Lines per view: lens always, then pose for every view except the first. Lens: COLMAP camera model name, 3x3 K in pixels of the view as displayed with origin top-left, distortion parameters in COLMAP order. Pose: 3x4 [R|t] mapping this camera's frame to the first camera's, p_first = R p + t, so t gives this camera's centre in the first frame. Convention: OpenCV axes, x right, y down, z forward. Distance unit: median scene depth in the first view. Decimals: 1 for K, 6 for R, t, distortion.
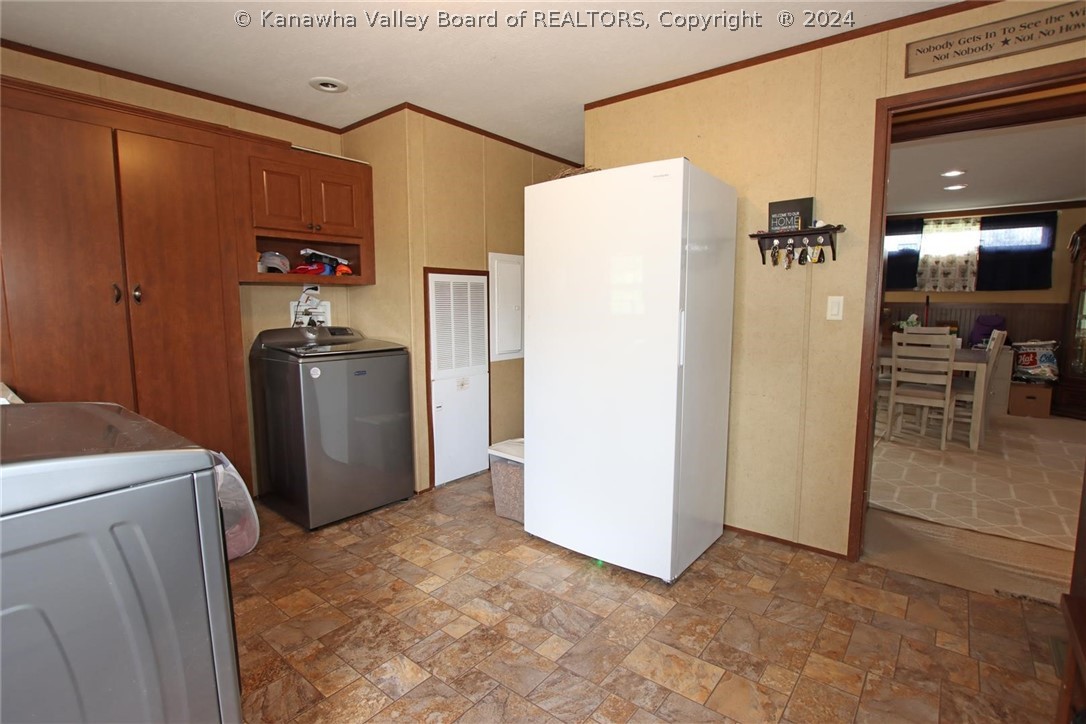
lens RADIAL K [[520.6, 0, 552.7], [0, 520.6, 368.7], [0, 0, 1]] dist [-0.018442, -0.000864]
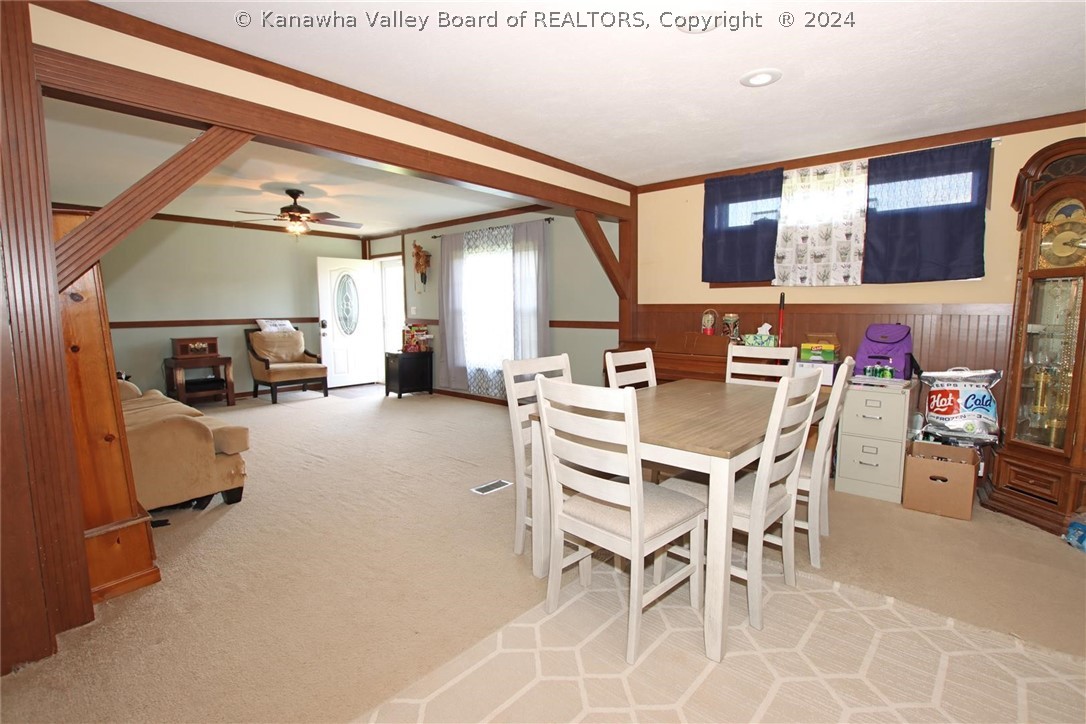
lens RADIAL K [[520.6, 0, 536.5], [0, 520.6, 363.0], [0, 0, 1]] dist [-0.018442, -0.000864]
pose [[0.997884, -0.001071, -0.065013, 0.508281], [-0.000739, 0.999613, -0.027810, -0.044671], [0.065018, 0.027800, 0.997497, 0.399391]]
